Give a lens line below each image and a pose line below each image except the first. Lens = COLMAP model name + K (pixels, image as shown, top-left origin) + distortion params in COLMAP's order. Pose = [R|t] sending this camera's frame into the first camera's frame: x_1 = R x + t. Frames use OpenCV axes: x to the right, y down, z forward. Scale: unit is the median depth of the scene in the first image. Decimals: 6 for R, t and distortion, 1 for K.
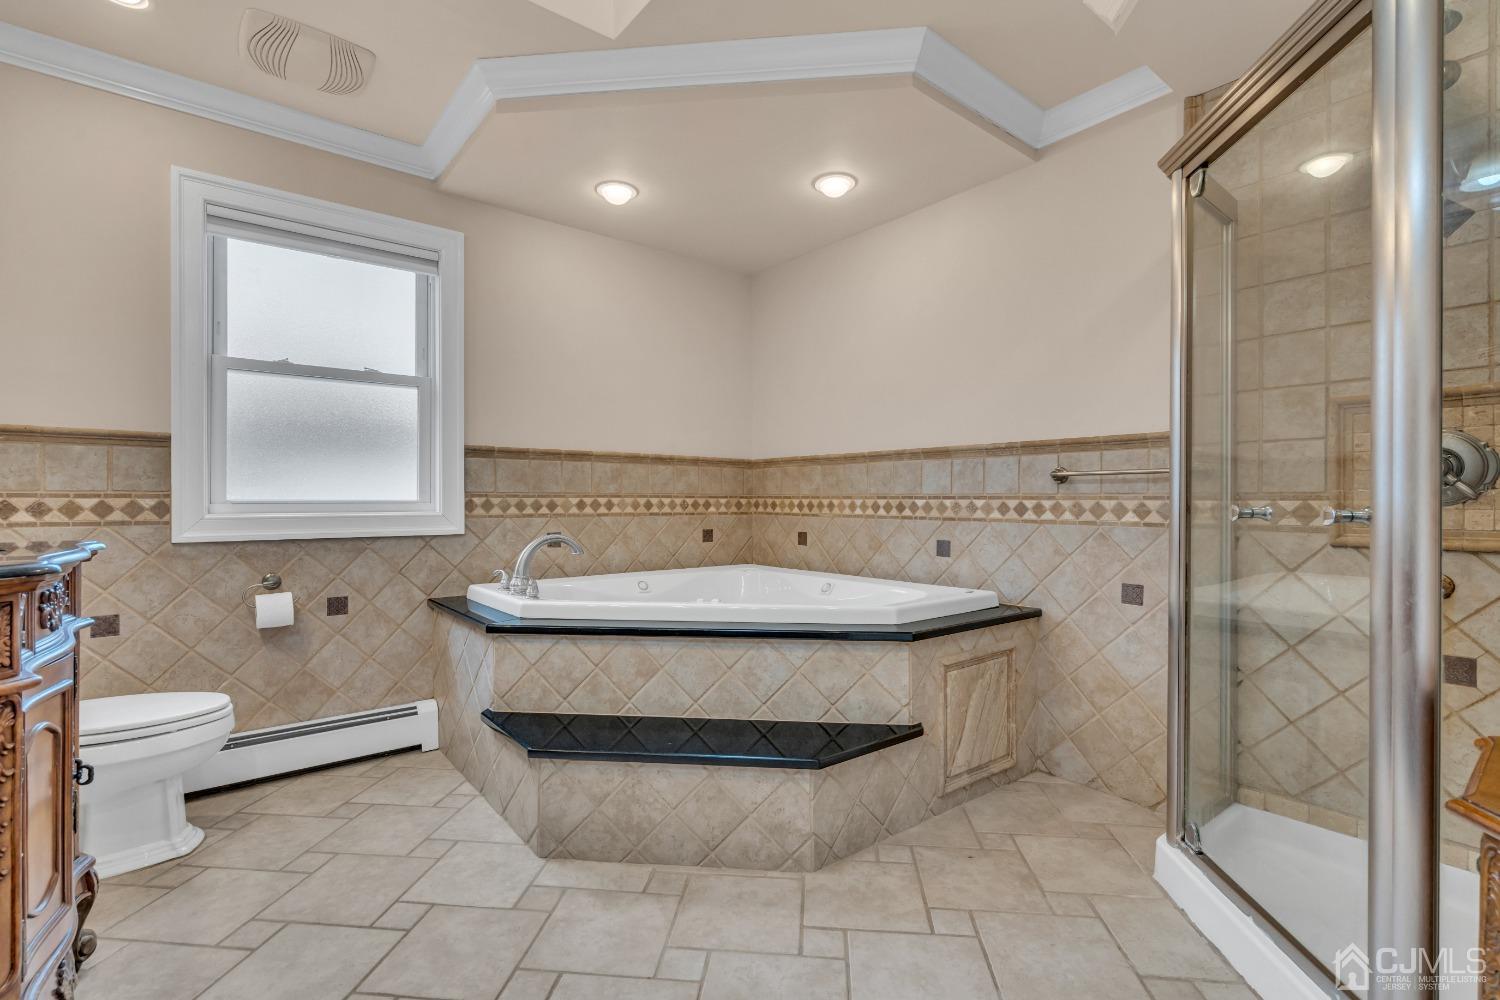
lens RADIAL K [[679.8, 0, 751.7], [0, 679.8, 498.4], [0, 0, 1]] dist [-0.008442, 0.000636]
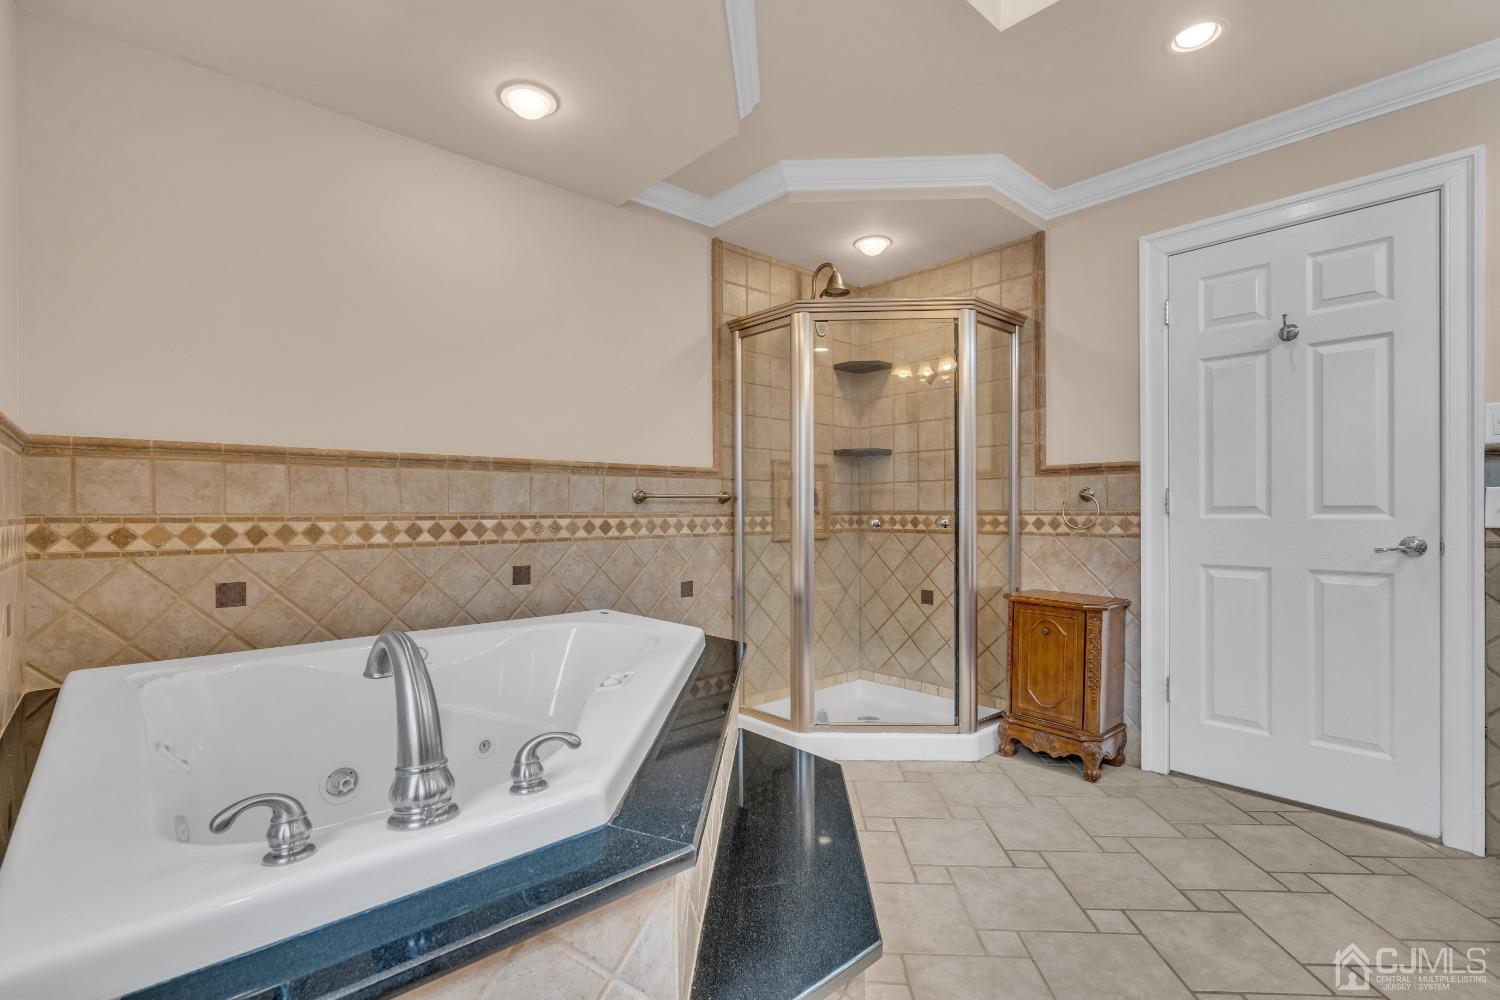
lens RADIAL K [[679.8, 0, 751.1], [0, 679.8, 514.7], [0, 0, 1]] dist [-0.008442, 0.000636]
pose [[-0.041756, -0.000713, 0.999128, -0.656447], [0.009814, 0.999951, 0.001124, -0.002366], [-0.999080, 0.009852, -0.041747, 0.809304]]
